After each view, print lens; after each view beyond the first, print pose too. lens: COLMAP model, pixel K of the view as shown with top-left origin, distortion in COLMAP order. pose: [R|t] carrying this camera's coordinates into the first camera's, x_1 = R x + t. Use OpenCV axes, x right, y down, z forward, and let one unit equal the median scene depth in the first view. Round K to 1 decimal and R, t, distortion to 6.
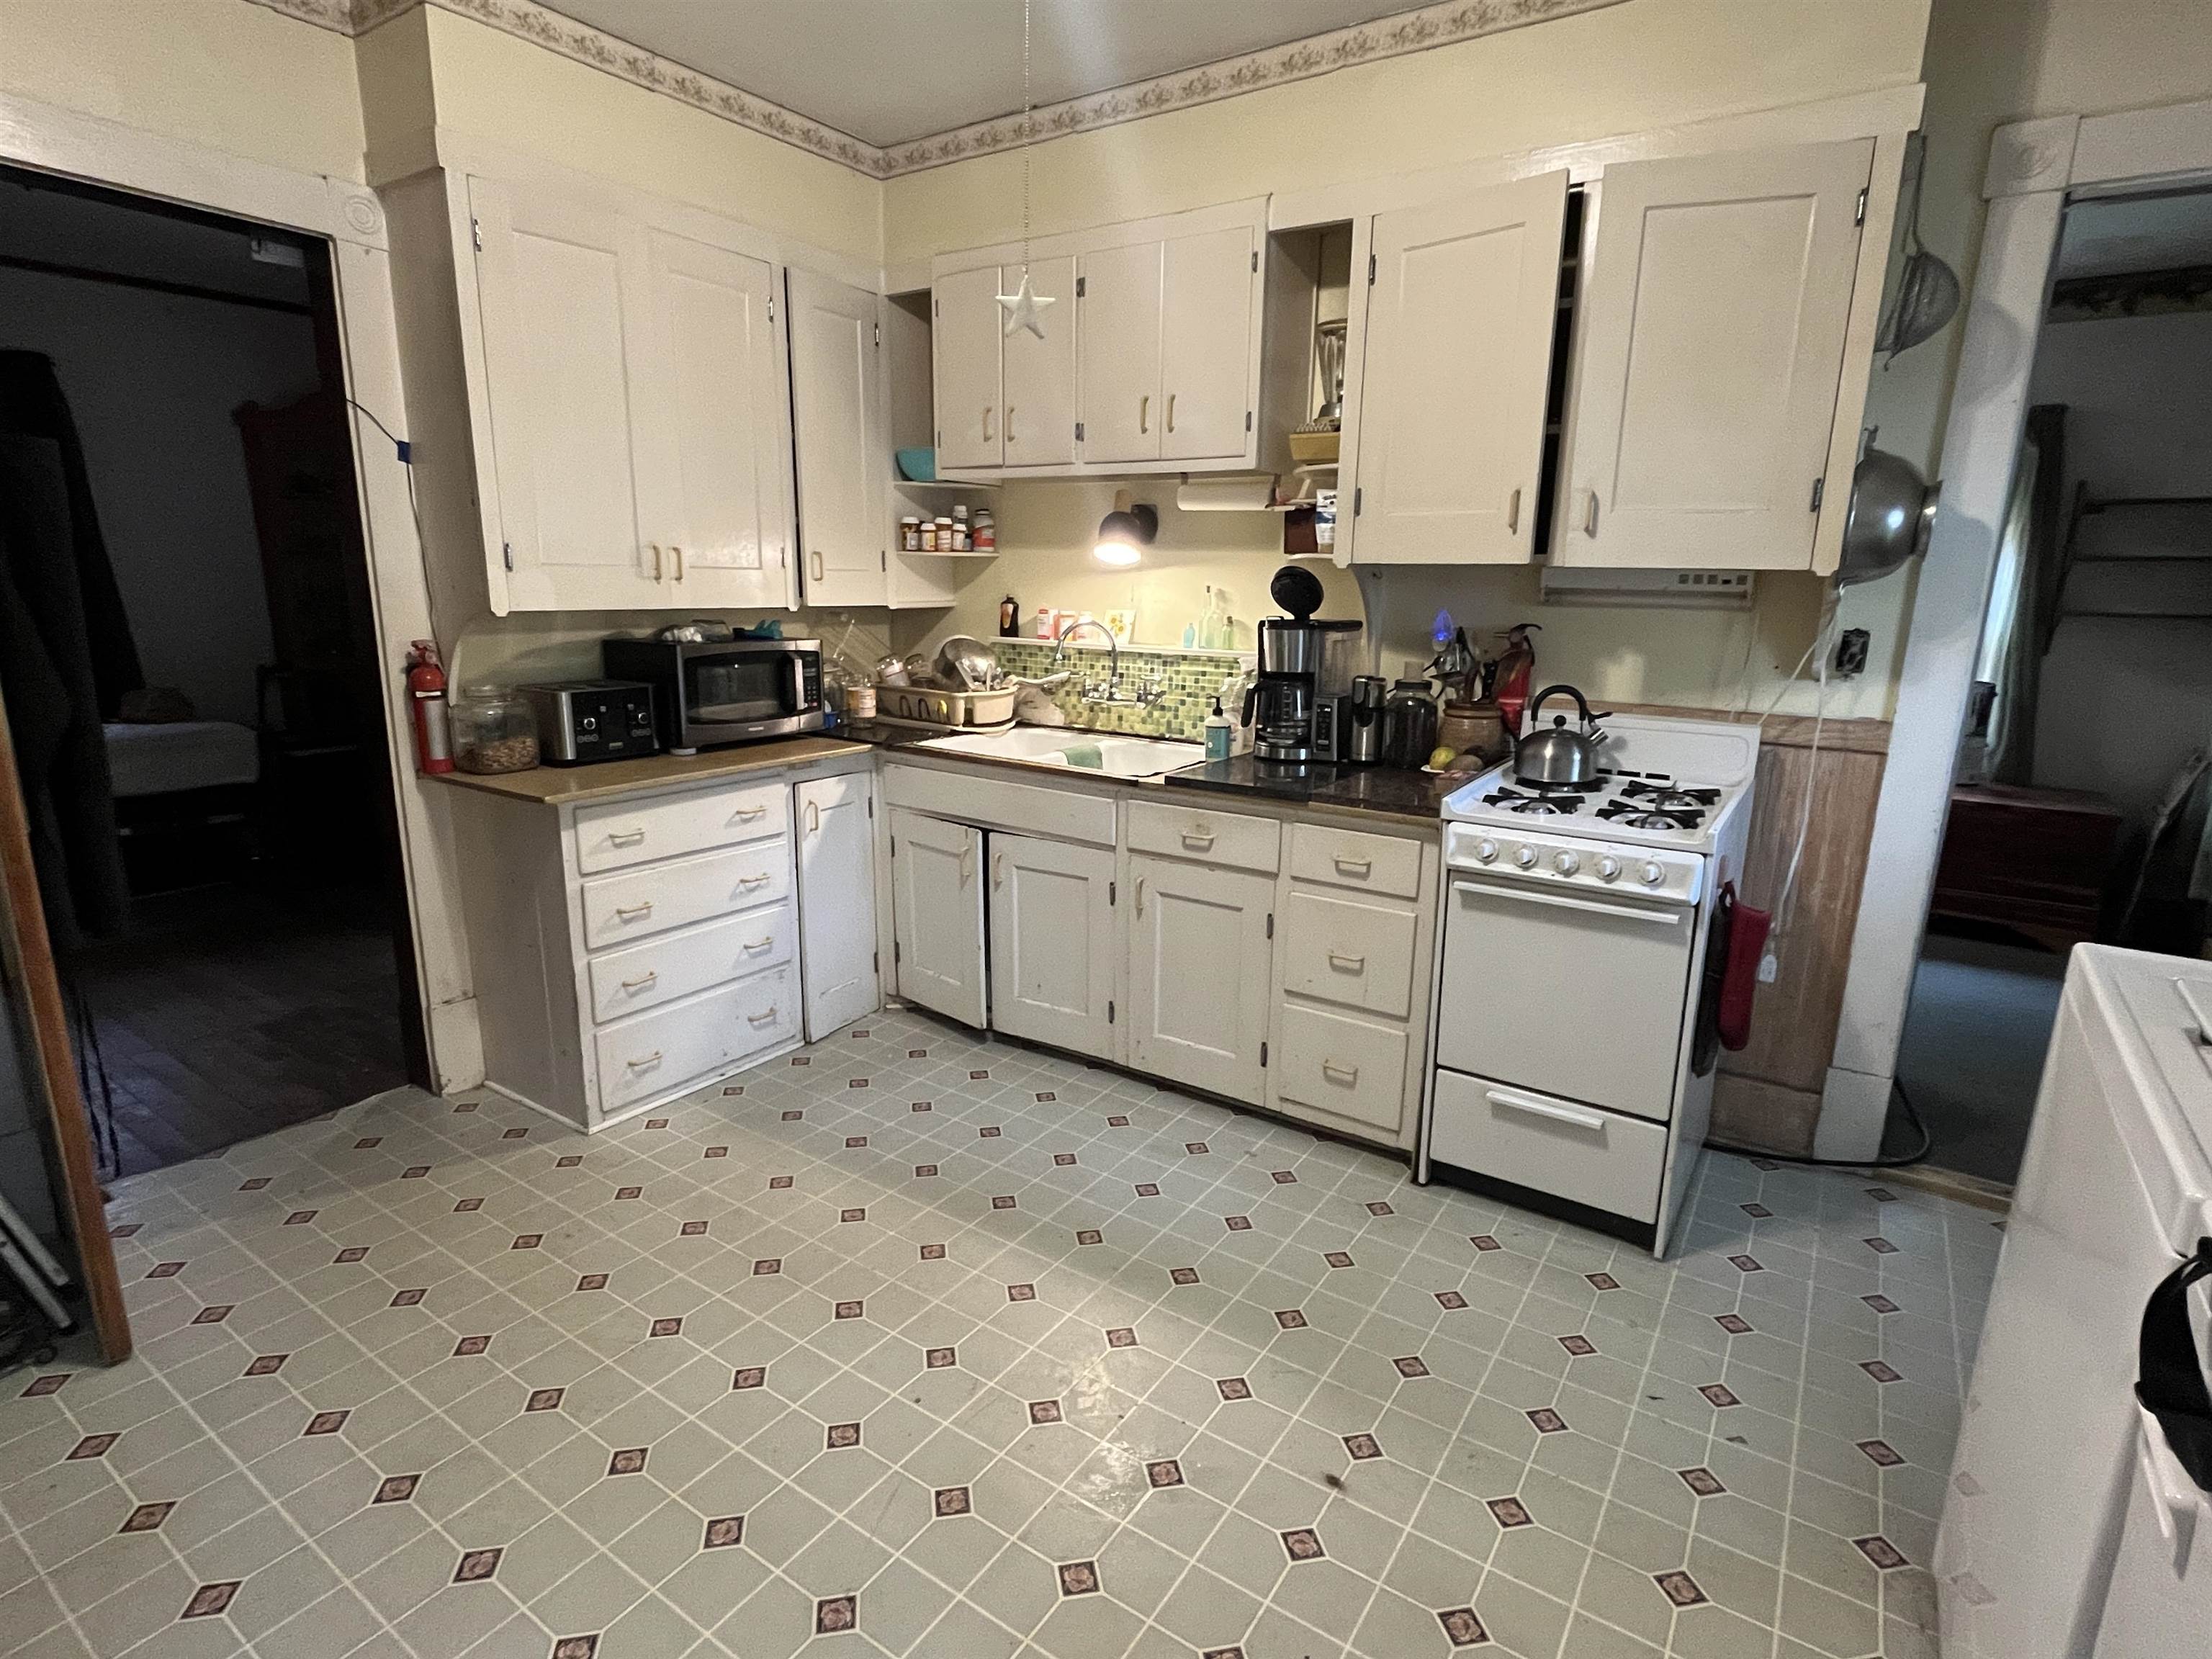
lens RADIAL K [[1134.4, 0, 1100.3], [0, 1134.4, 839.7], [0, 0, 1]] dist [0.004024, -0.004983]
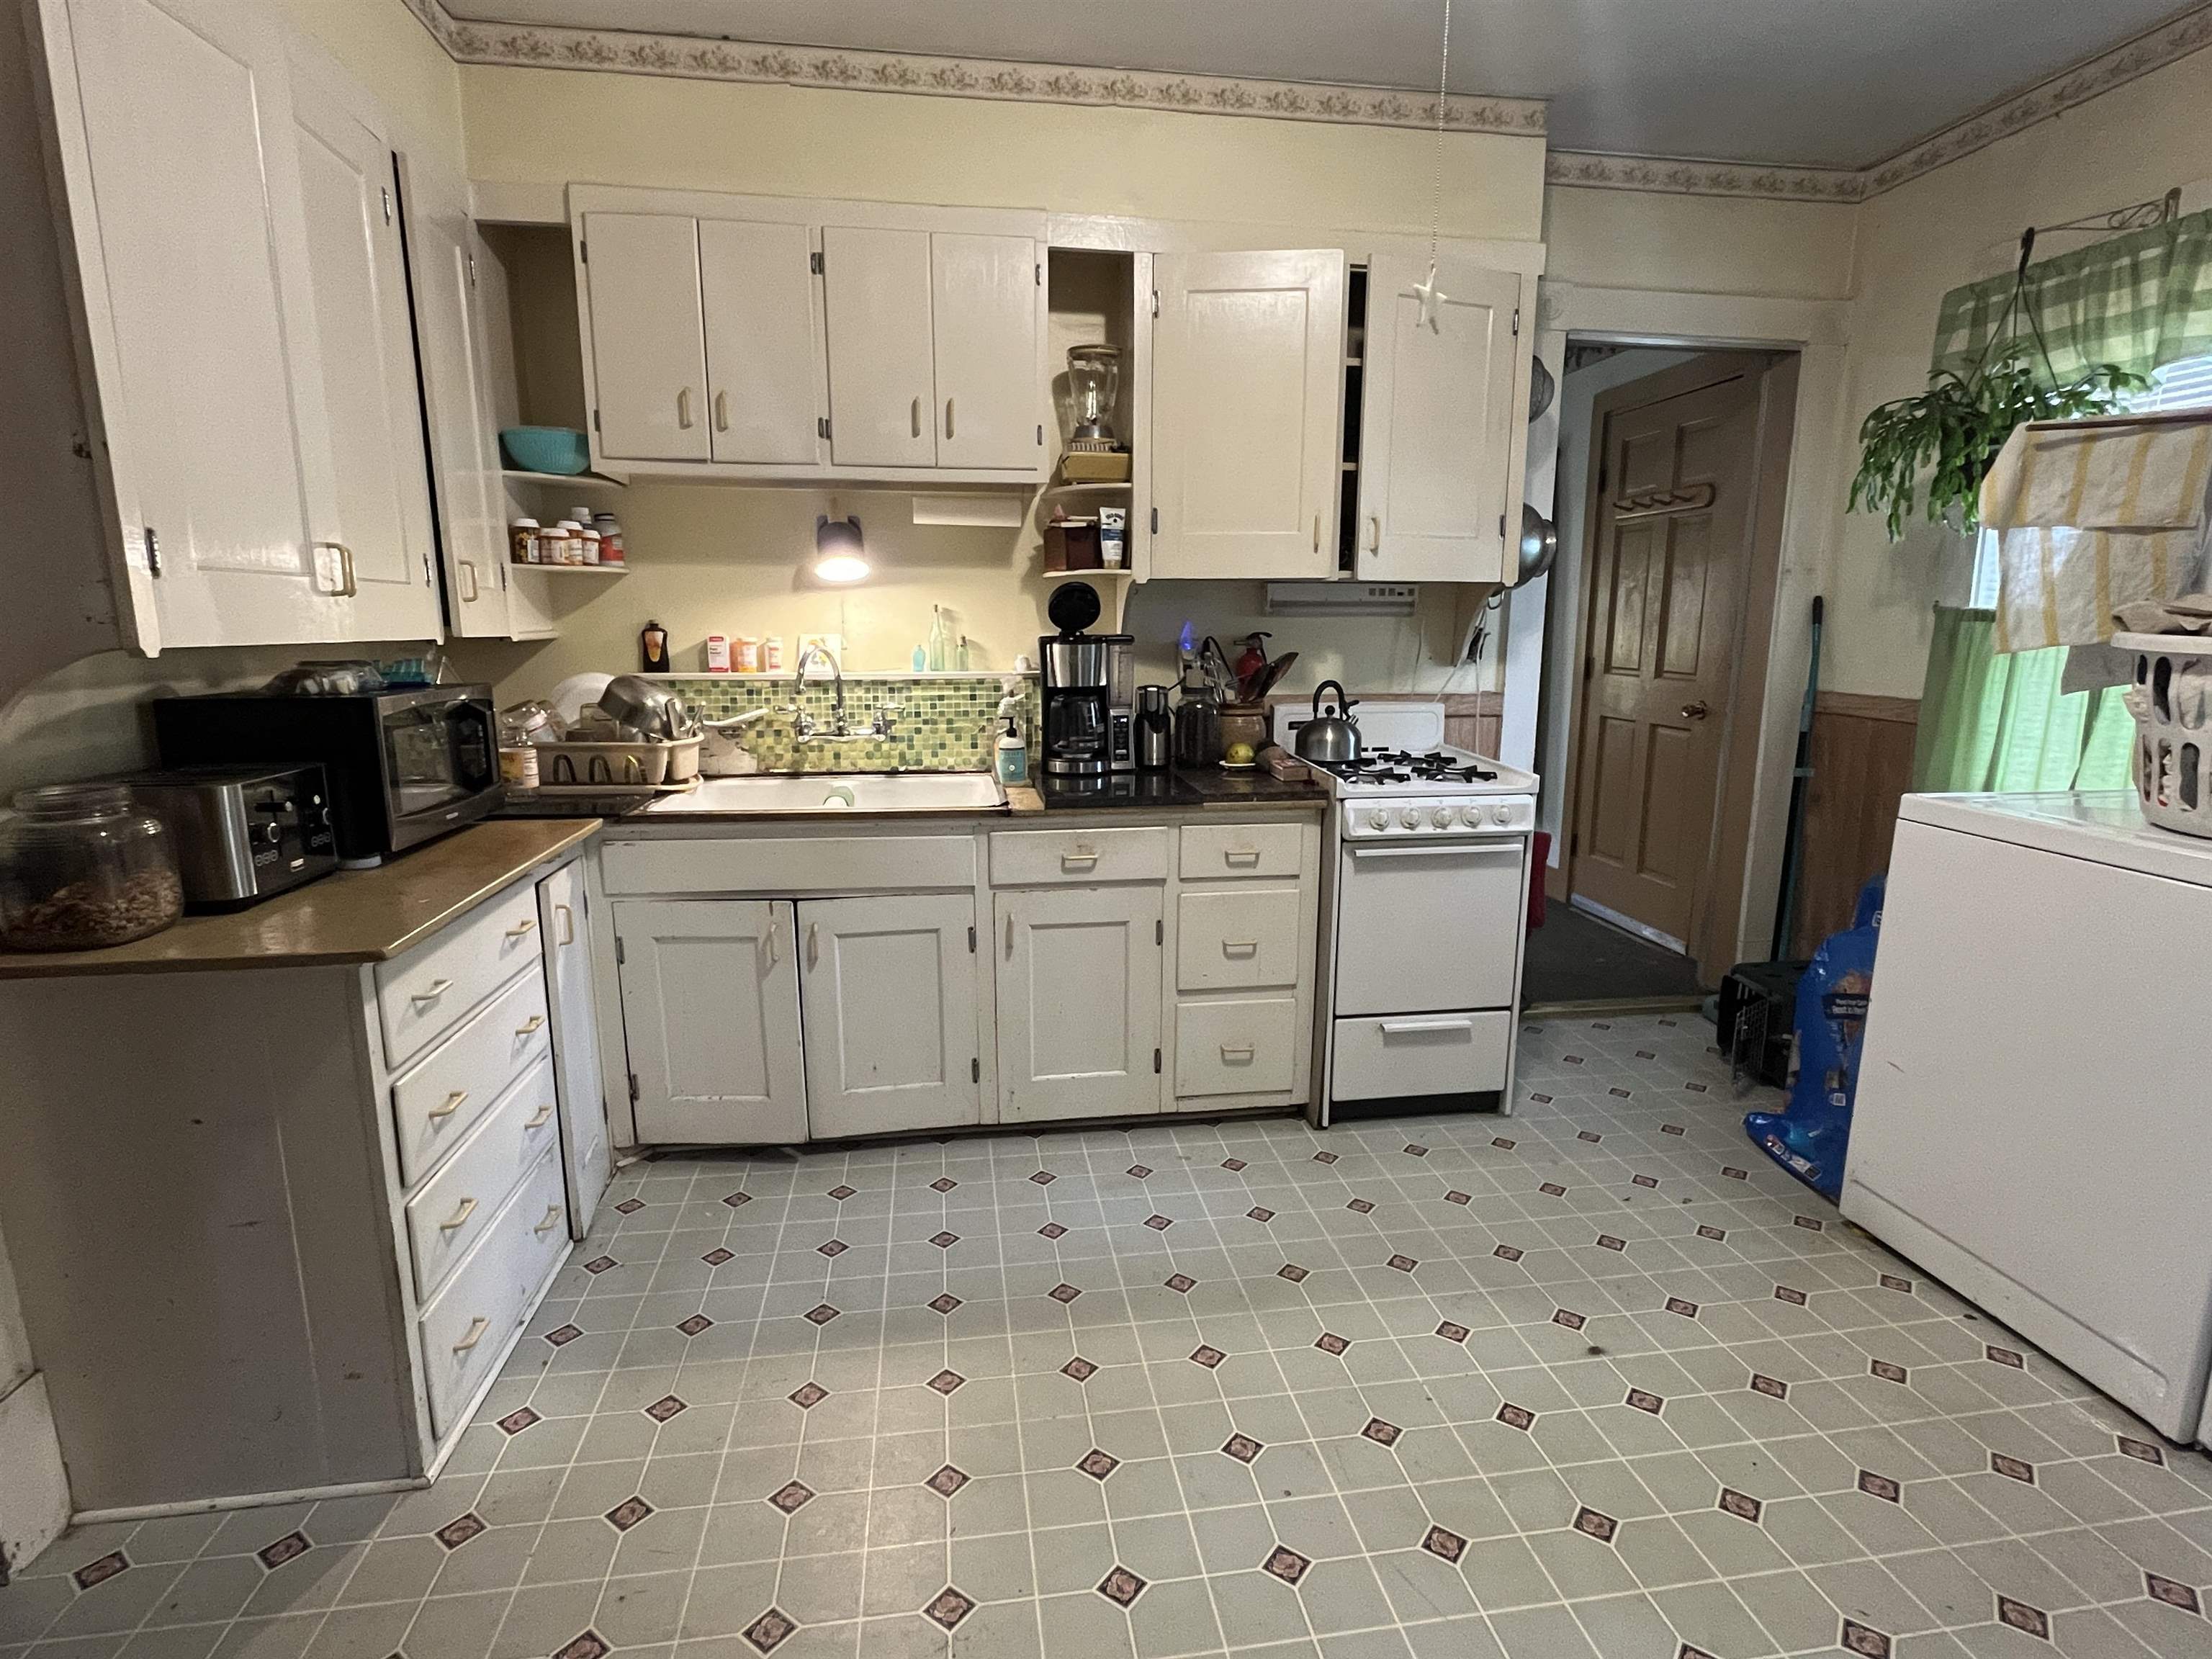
lens RADIAL K [[1134.4, 0, 1112.6], [0, 1134.4, 838.1], [0, 0, 1]] dist [0.004024, -0.004983]
pose [[0.730310, -0.144306, 0.667700, -0.533298], [0.167282, 0.985452, 0.030012, -0.043231], [-0.662317, 0.089777, 0.743825, 0.259173]]
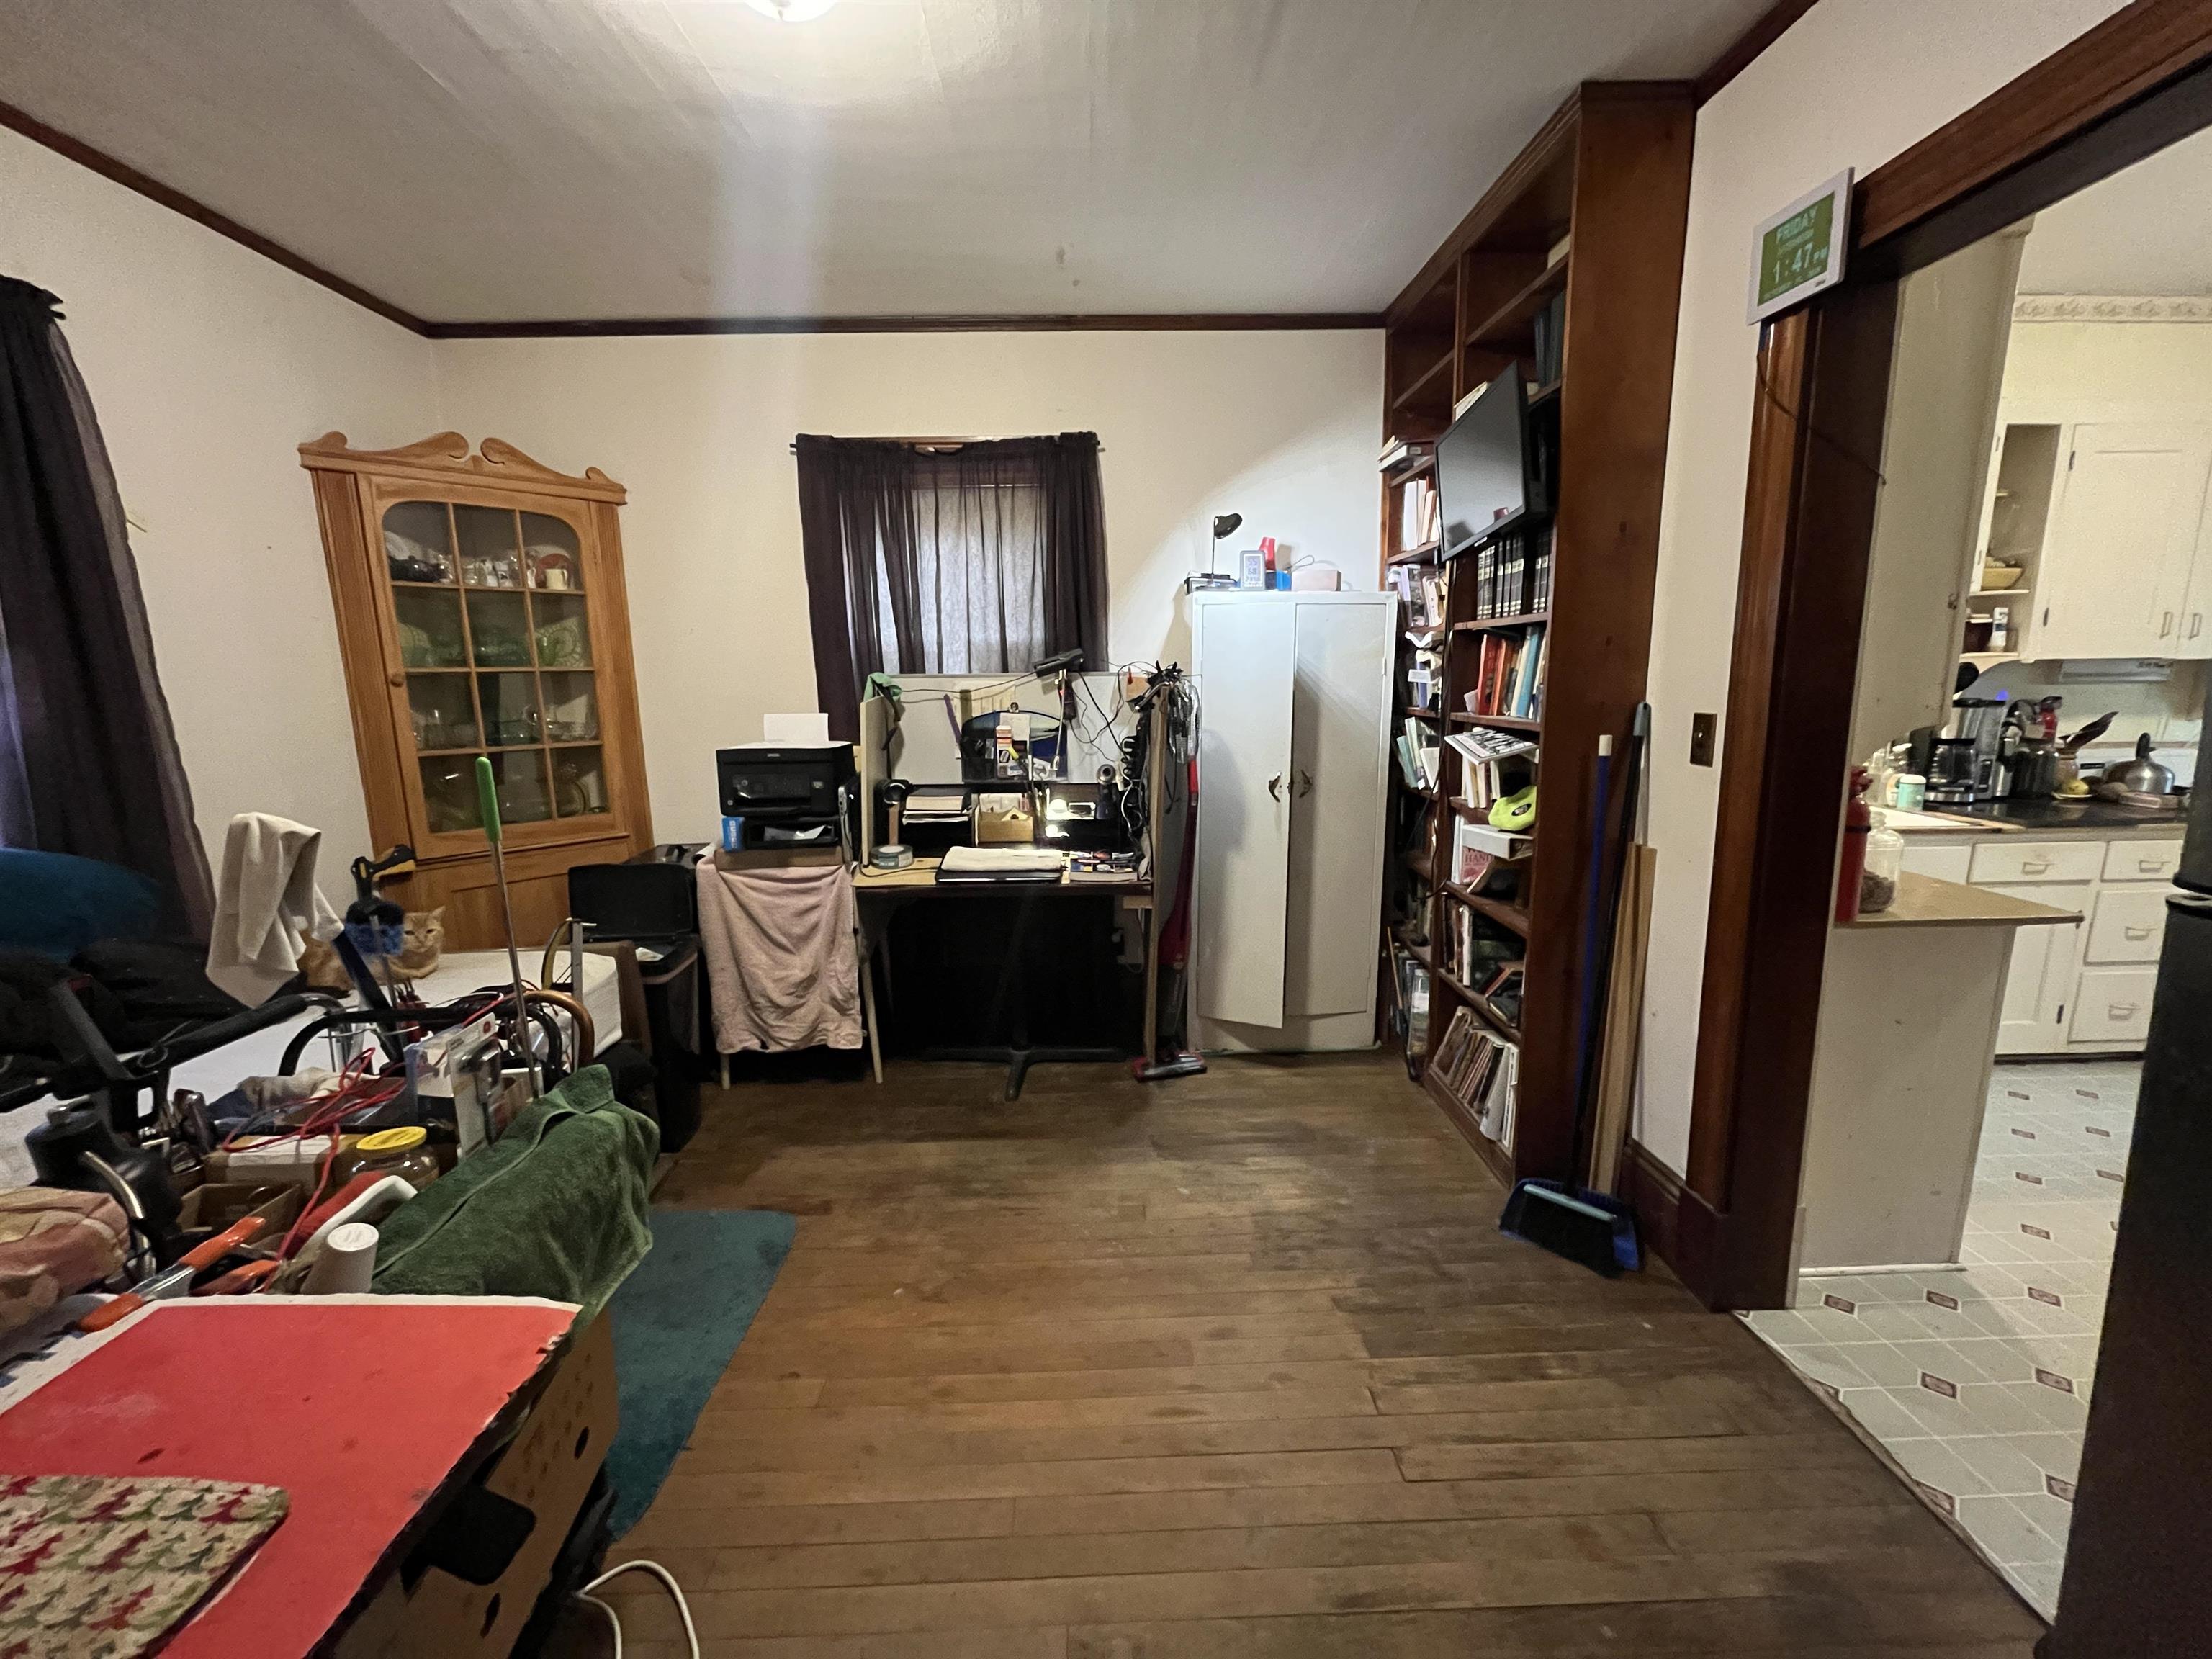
lens RADIAL K [[886.4, 0, 1108.2], [0, 886.4, 841.5], [0, 0, 1]] dist [-0.001699, -0.000009]
pose [[0.809790, -0.124435, 0.573372, -1.376393], [0.158534, 0.987306, -0.009635, -0.188562], [-0.564895, 0.098702, 0.819238, 0.758150]]
